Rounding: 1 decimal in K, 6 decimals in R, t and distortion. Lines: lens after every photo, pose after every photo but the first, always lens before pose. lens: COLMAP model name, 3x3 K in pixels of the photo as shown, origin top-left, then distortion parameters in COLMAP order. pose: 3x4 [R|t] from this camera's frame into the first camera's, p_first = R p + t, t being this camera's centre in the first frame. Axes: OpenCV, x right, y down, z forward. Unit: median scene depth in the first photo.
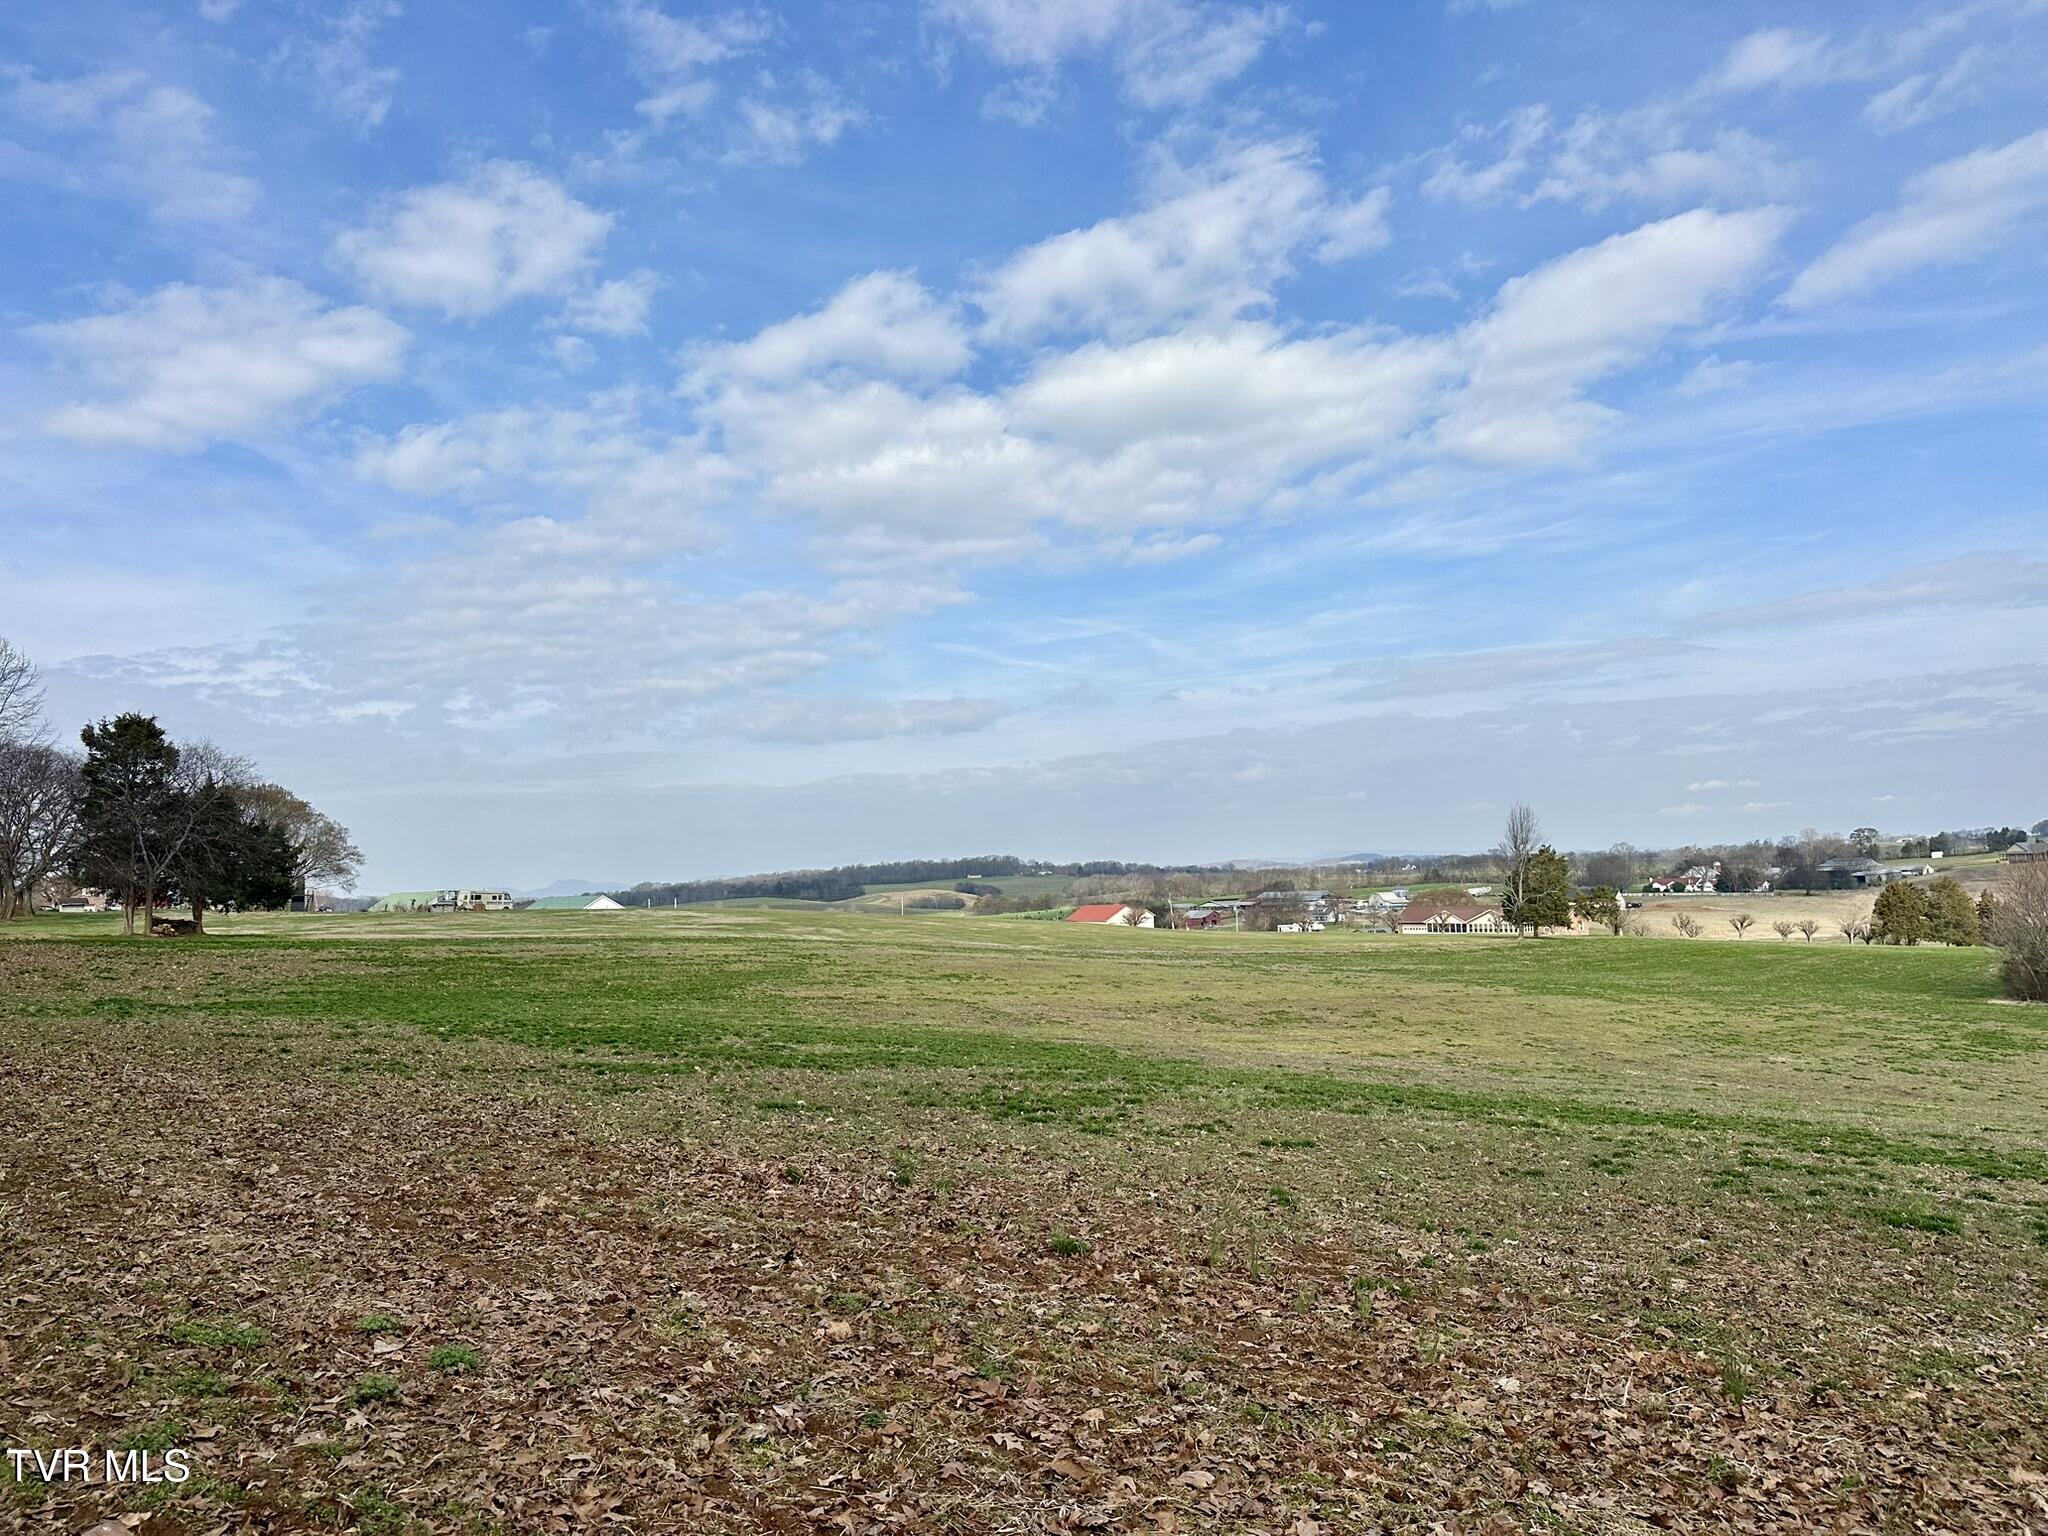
lens RADIAL K [[1409.1, 0, 1027.9], [0, 1409.1, 759.5], [0, 0, 1]] dist [0.047746, -0.051404]
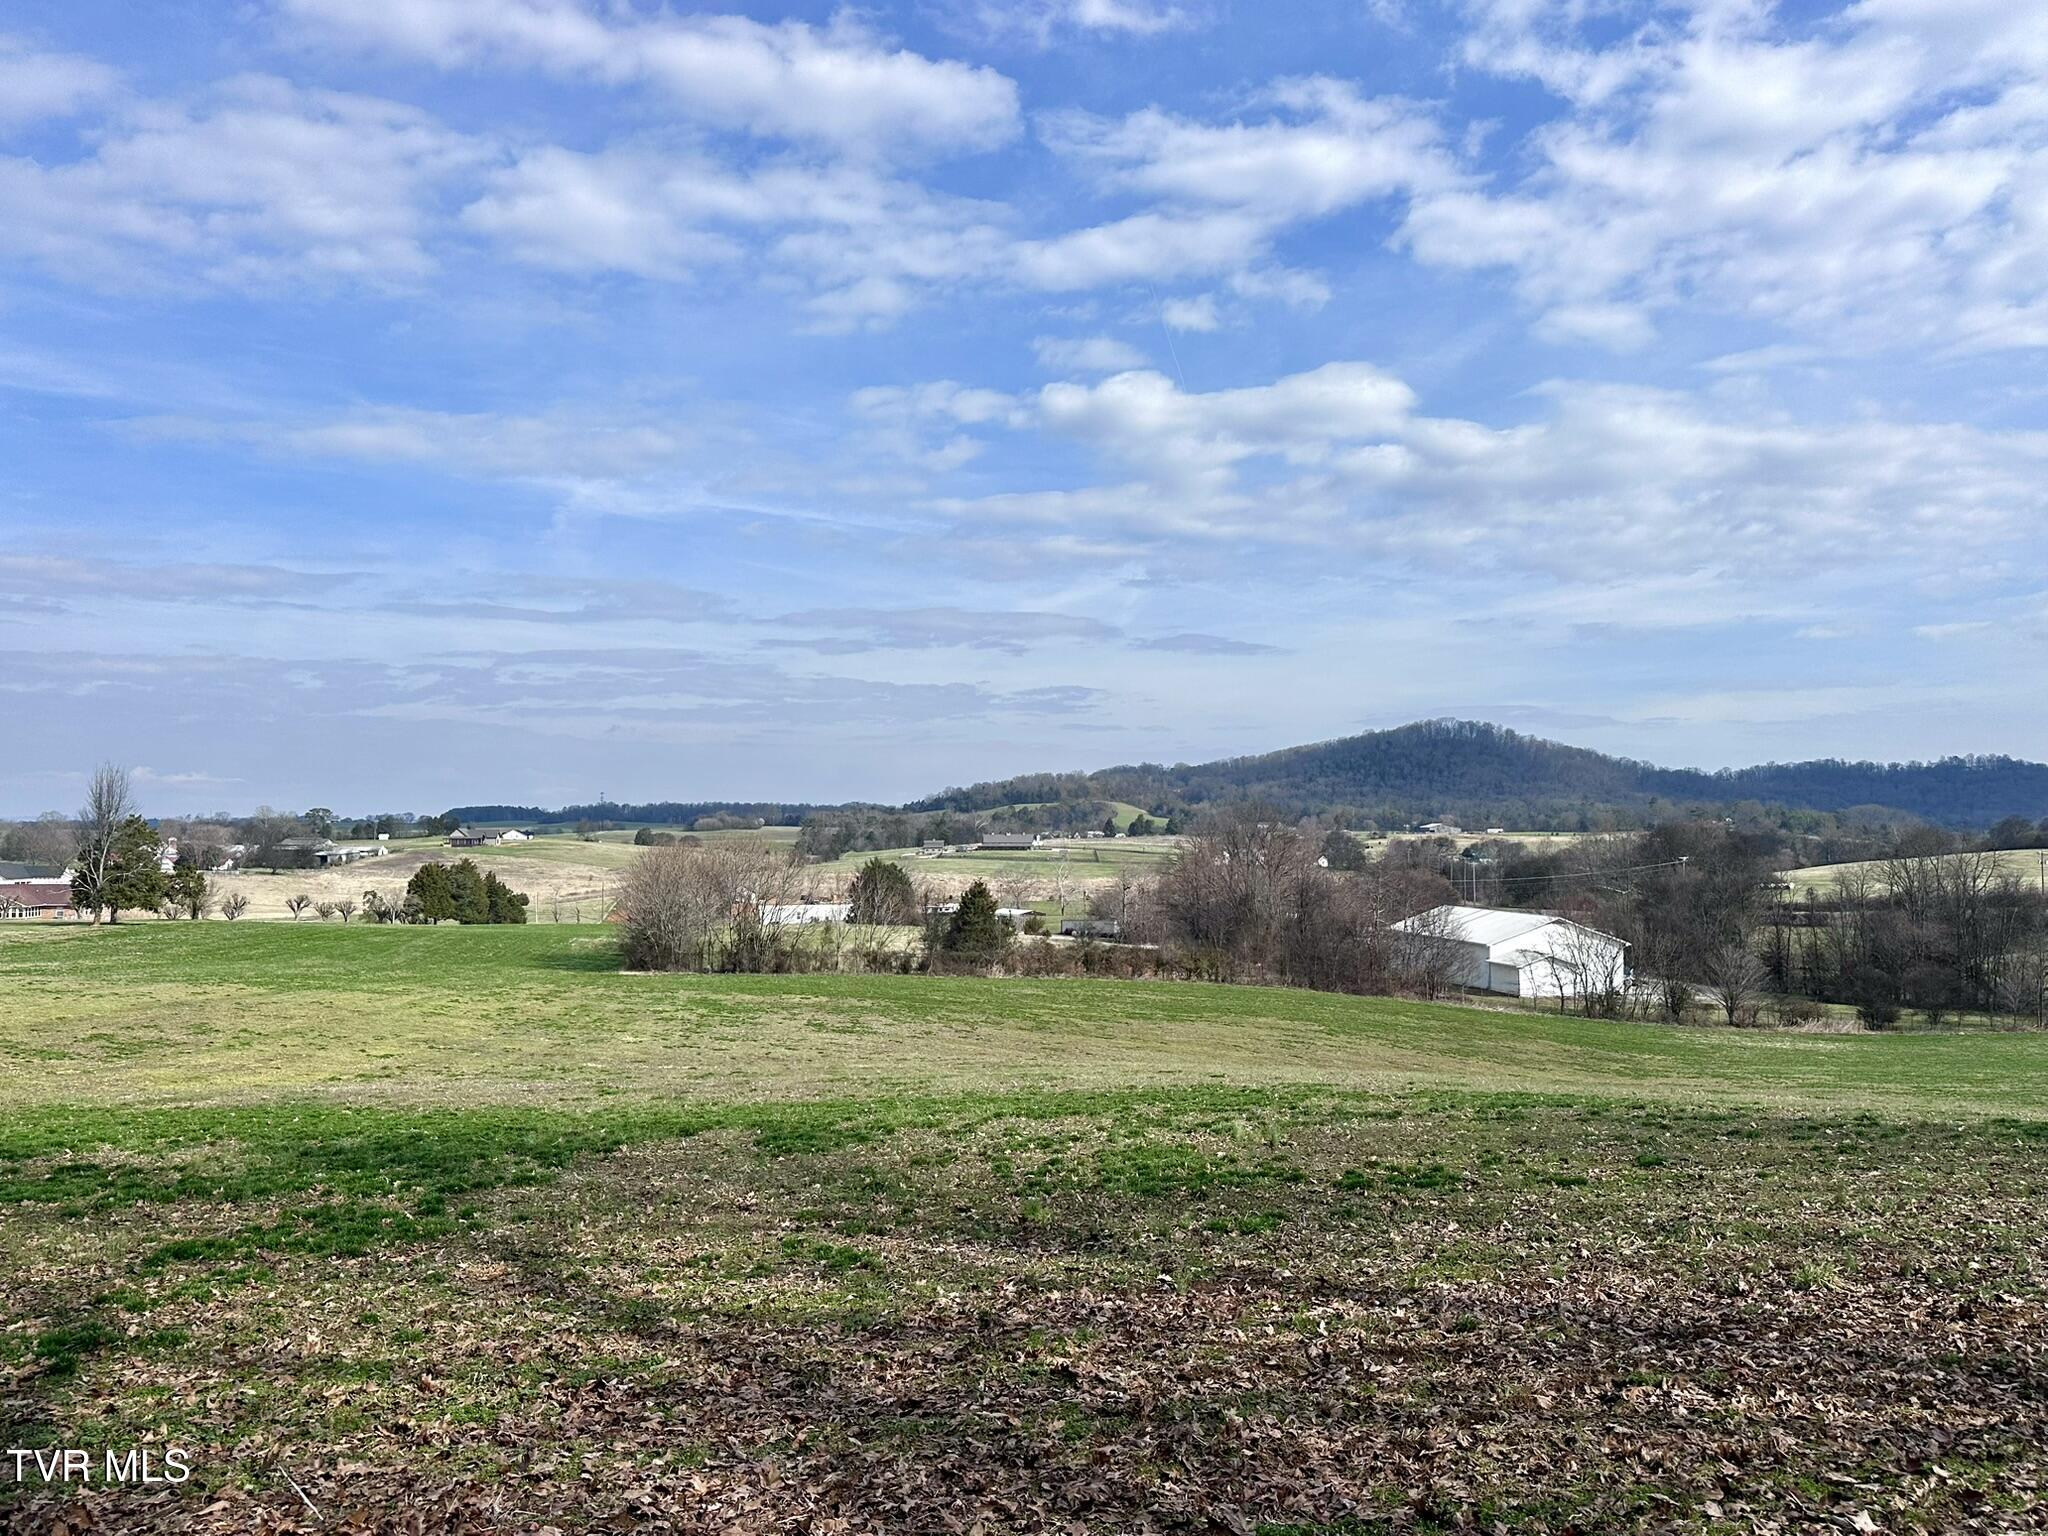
lens RADIAL K [[1468.9, 0, 1008.2], [0, 1468.9, 798.5], [0, 0, 1]] dist [0.070426, -0.075114]
pose [[0.526177, 0.054599, 0.848621, -0.100801], [-0.092748, 0.995668, -0.006553, 0.010013], [-0.845302, -0.075260, 0.528961, 0.106023]]
